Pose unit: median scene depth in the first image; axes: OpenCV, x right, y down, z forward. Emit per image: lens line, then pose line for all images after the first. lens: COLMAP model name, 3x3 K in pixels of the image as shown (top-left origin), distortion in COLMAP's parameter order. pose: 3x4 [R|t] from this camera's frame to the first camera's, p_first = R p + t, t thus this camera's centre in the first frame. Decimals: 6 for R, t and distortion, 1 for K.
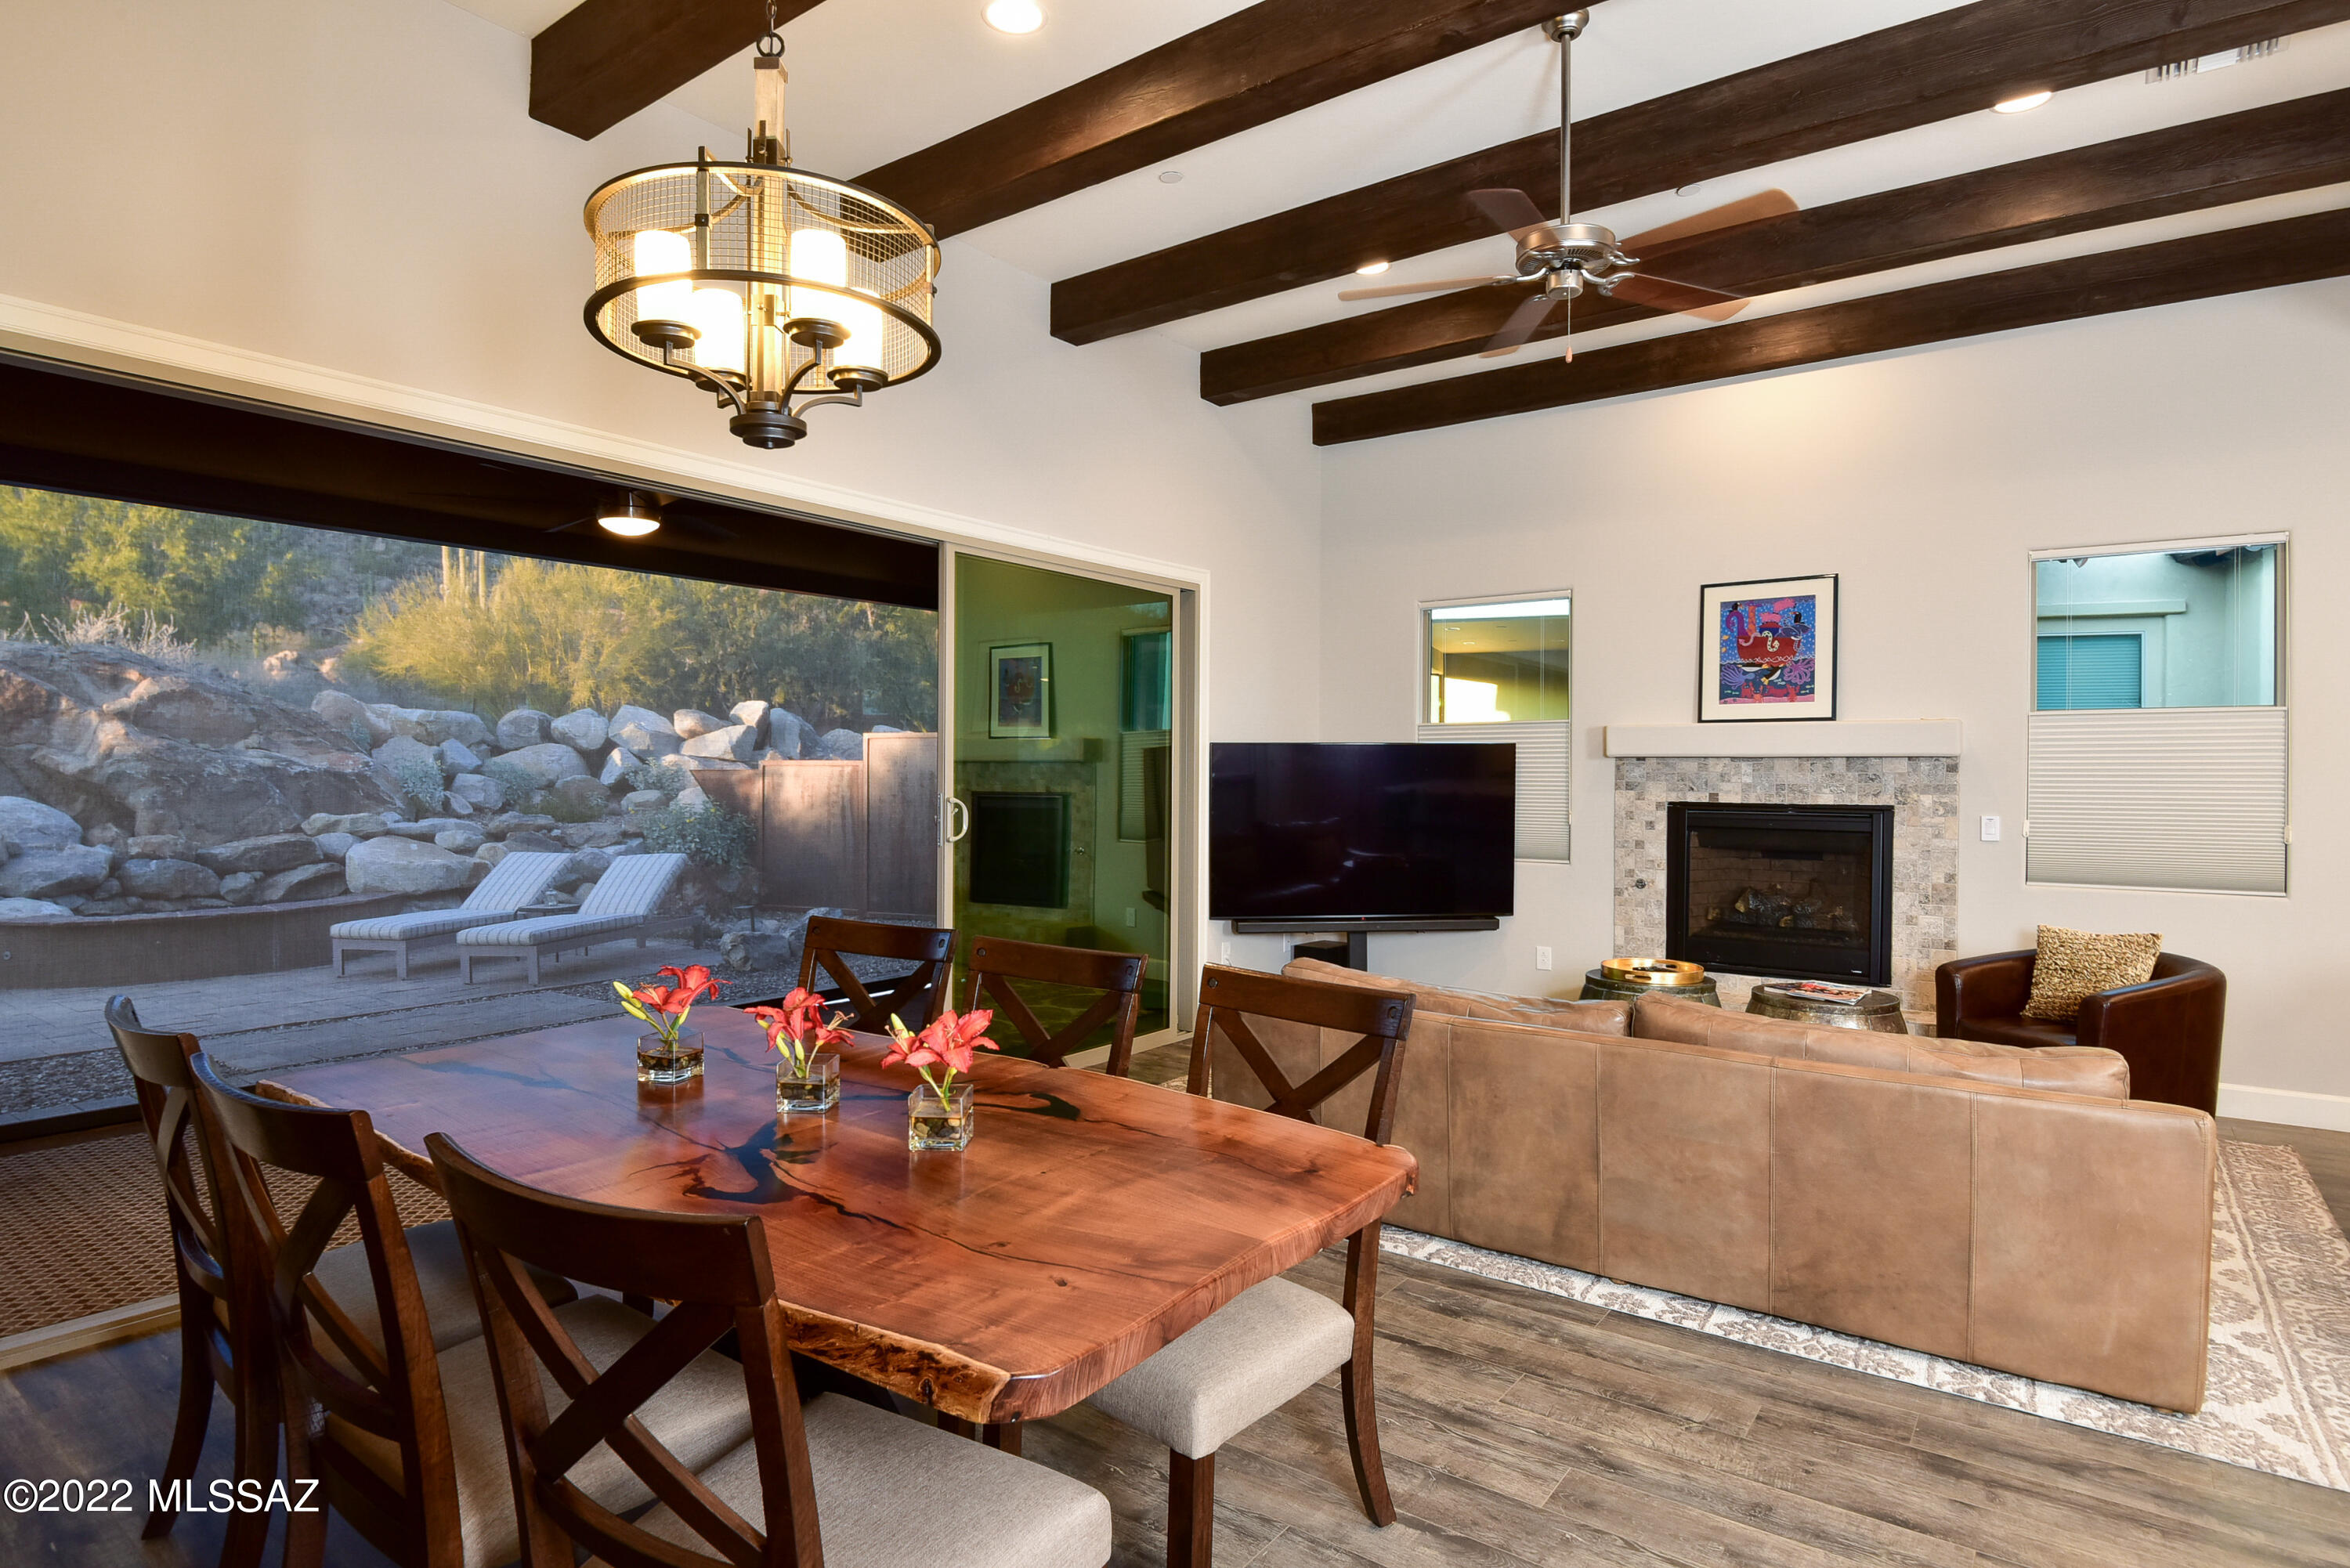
lens RADIAL K [[1222.4, 0, 1163.3], [0, 1222.4, 787.8], [0, 0, 1]] dist [-0.009707, -0.011333]
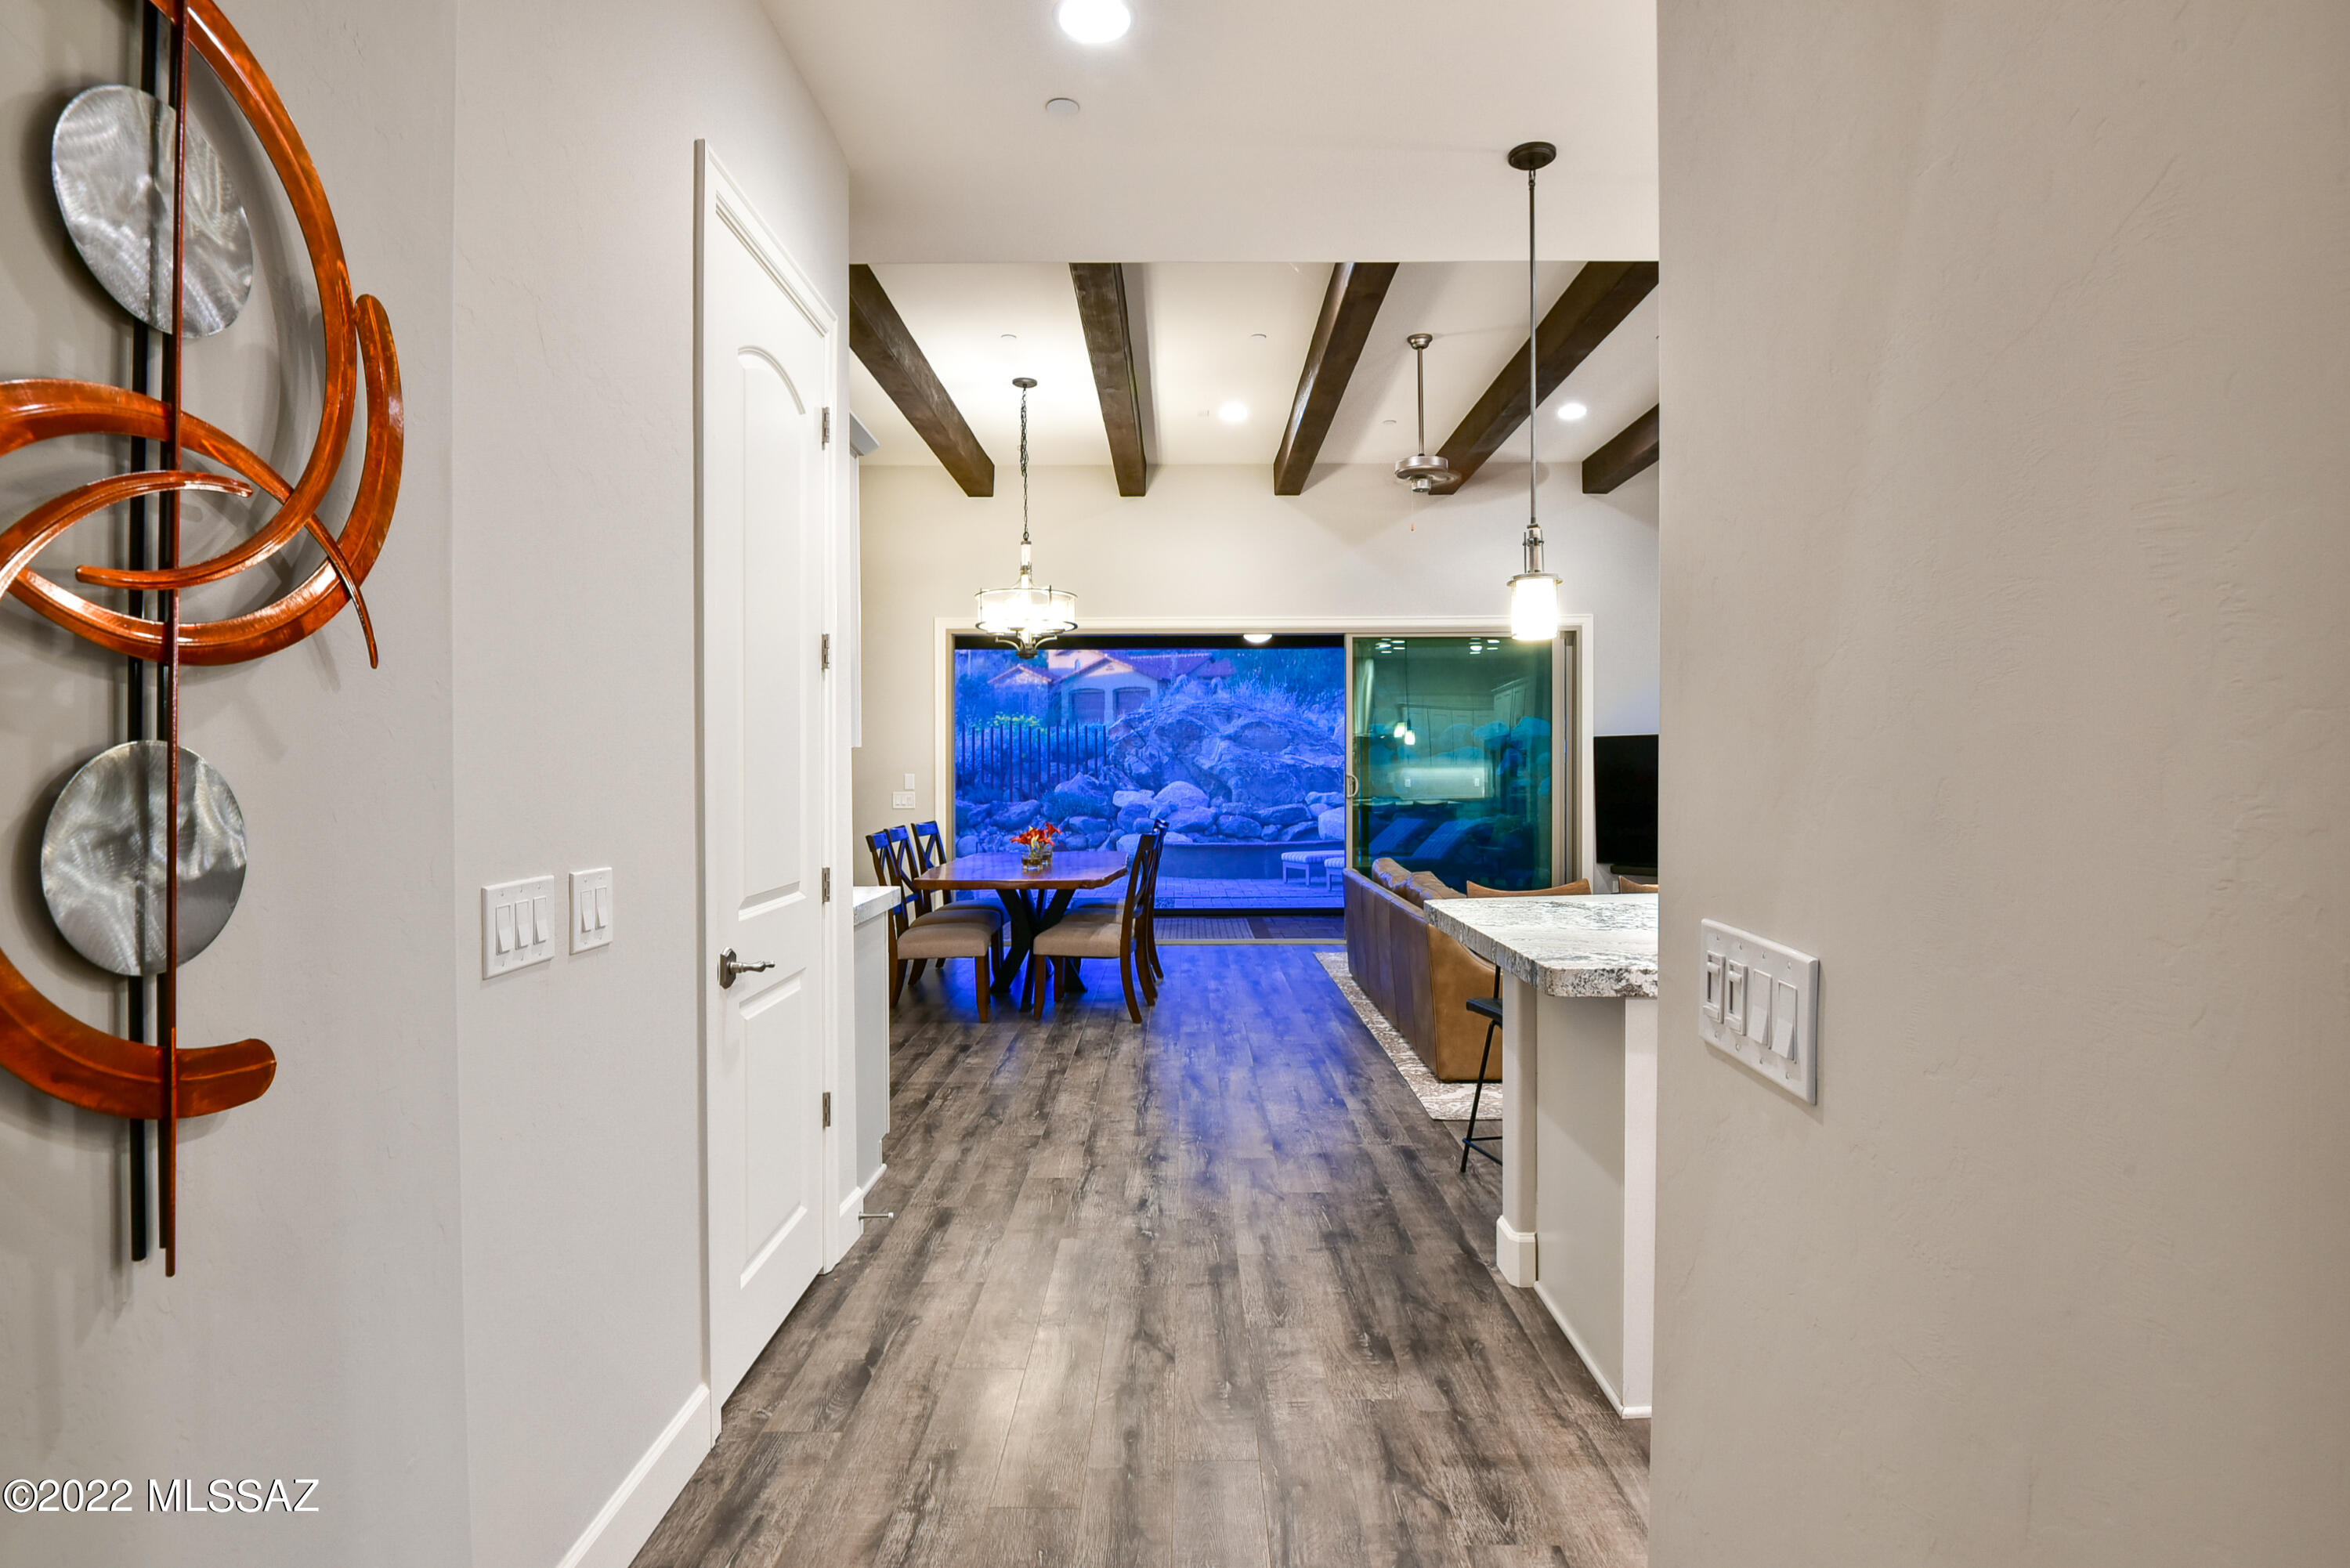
lens RADIAL K [[1156.8, 0, 1175.0], [0, 1156.8, 784.0], [0, 0, 1]] dist [-0.002865, -0.000054]
pose [[0.593615, 0.001117, -0.804749, 0.881467], [-0.002261, 0.999997, -0.000280, 0.020183], [0.804746, 0.001985, 0.593616, -0.191236]]
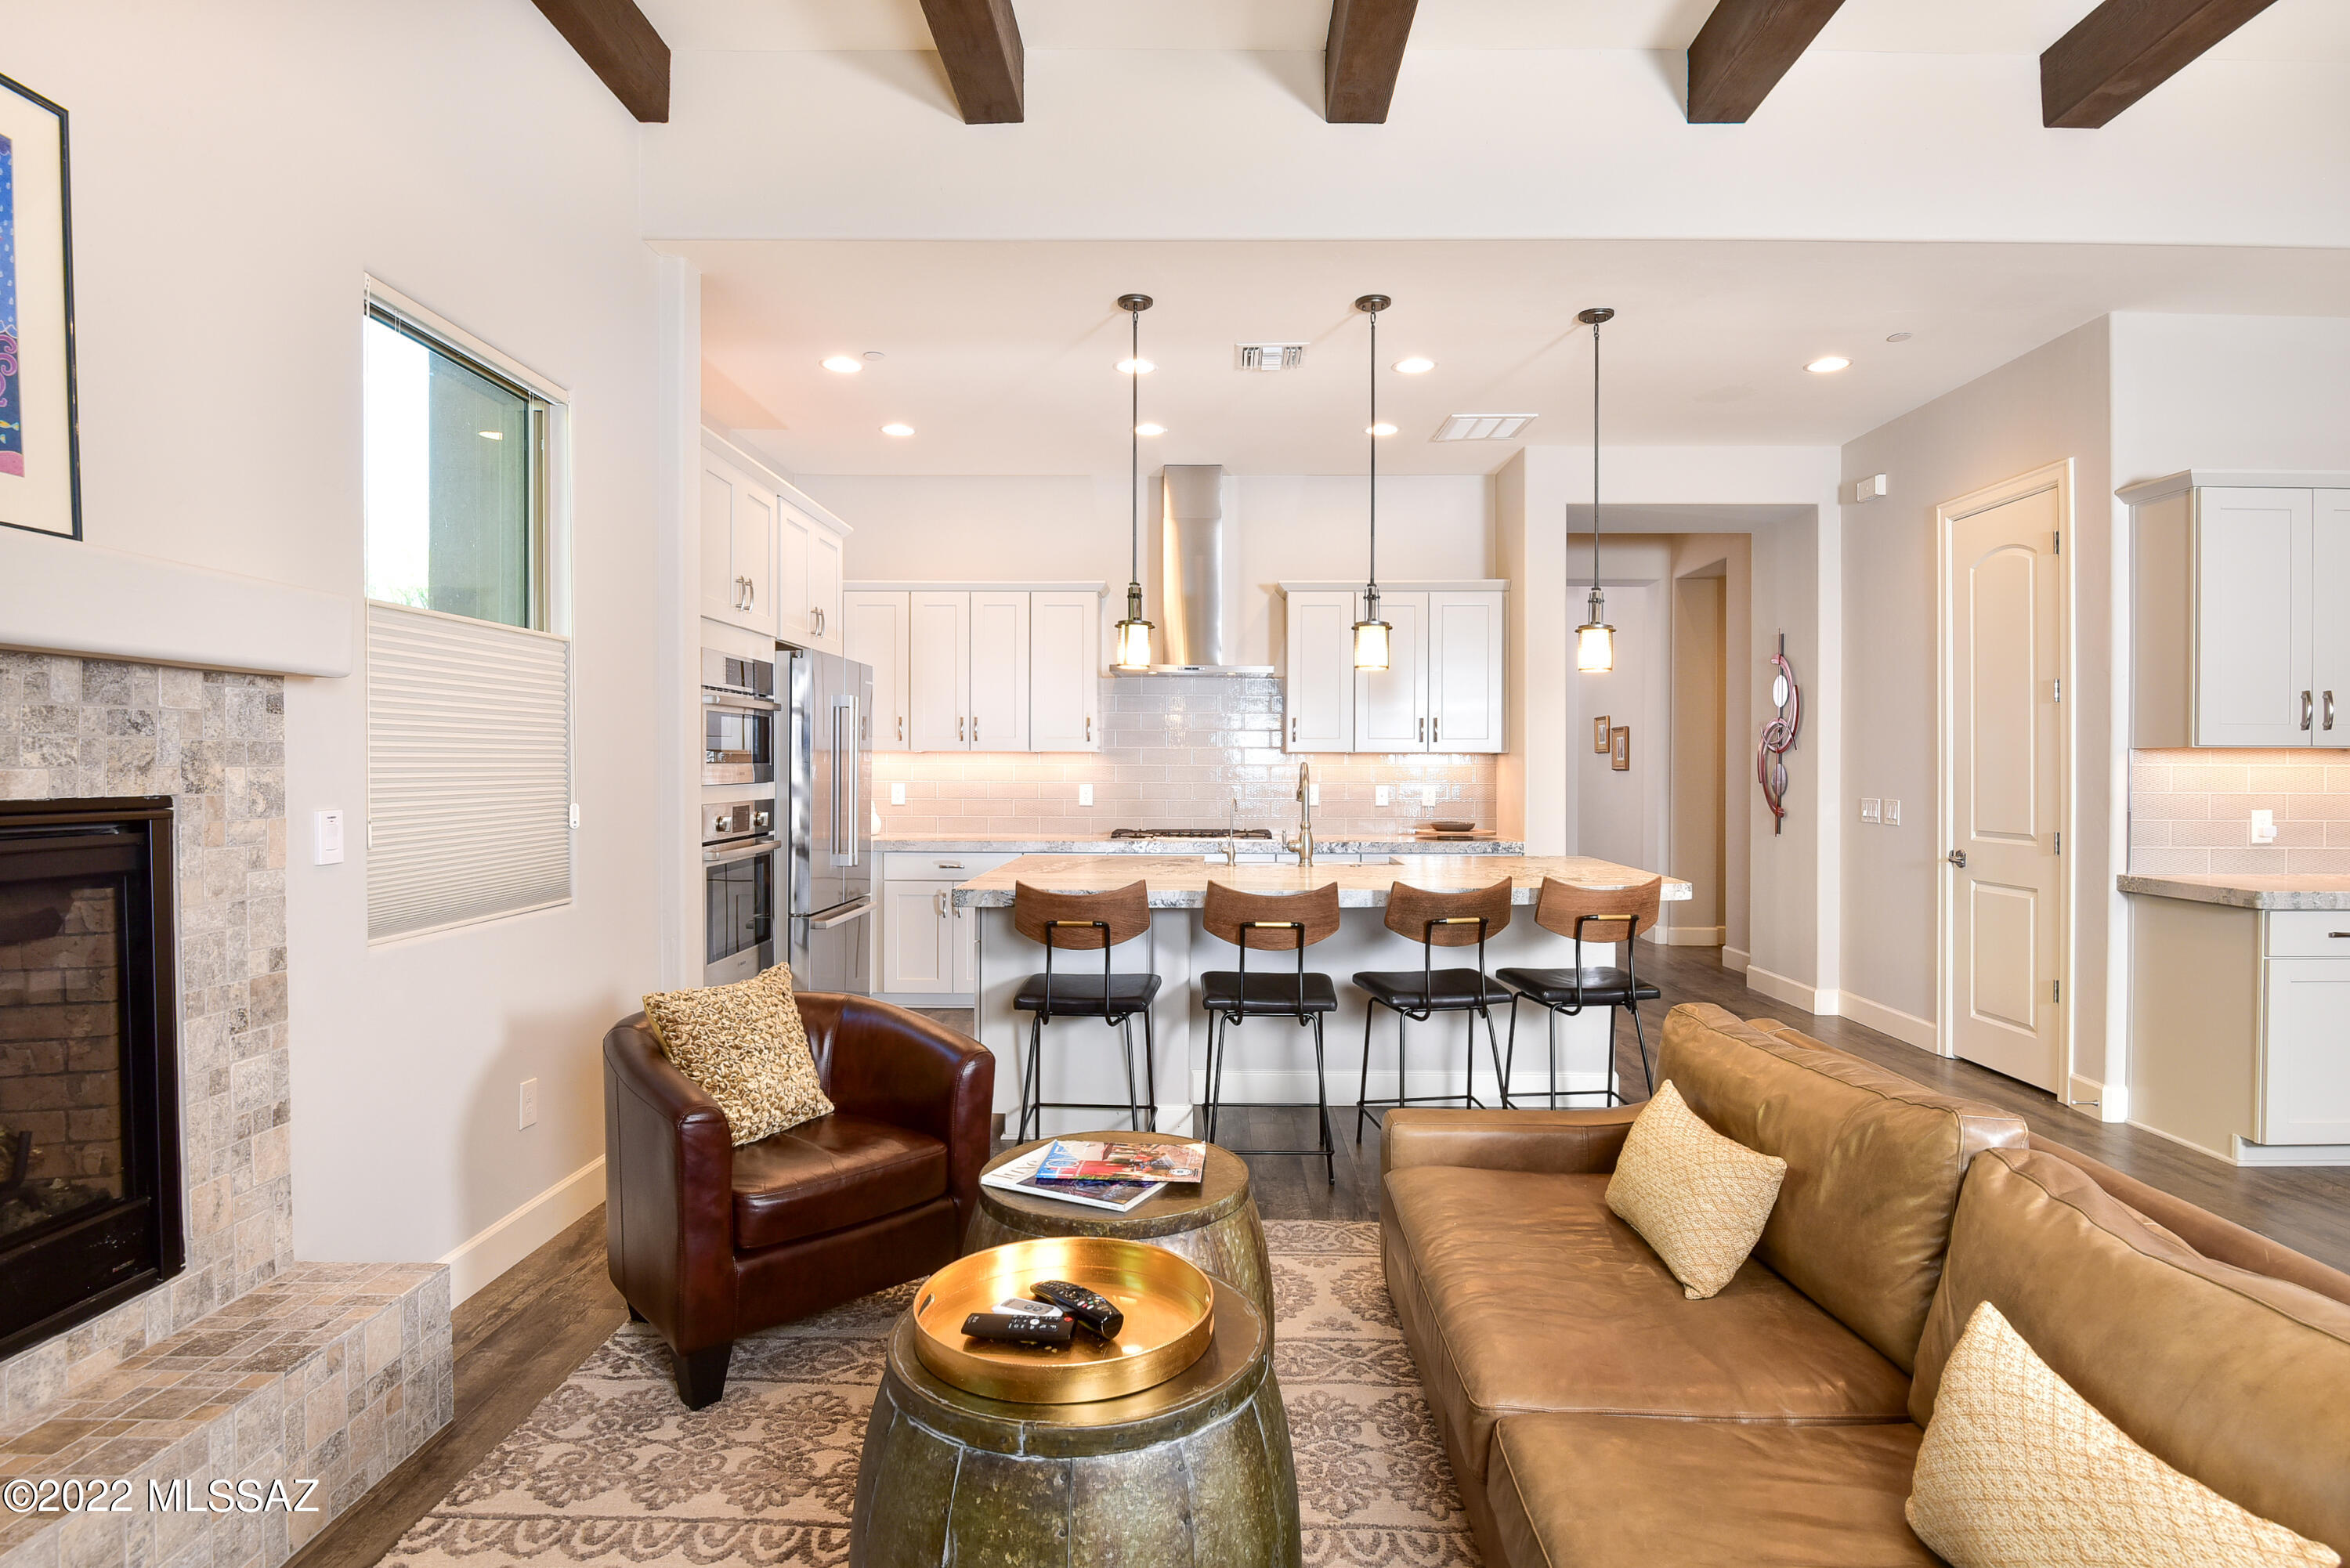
lens RADIAL K [[1251.0, 0, 1214.2], [0, 1251.0, 783.9], [0, 0, 1]] dist [-0.000122, -0.016600]
pose [[-0.600670, -0.016558, 0.799326, 0.085605], [0.005287, 0.999681, 0.024682, 0.002642], [-0.799480, 0.019051, -0.600391, 0.894494]]
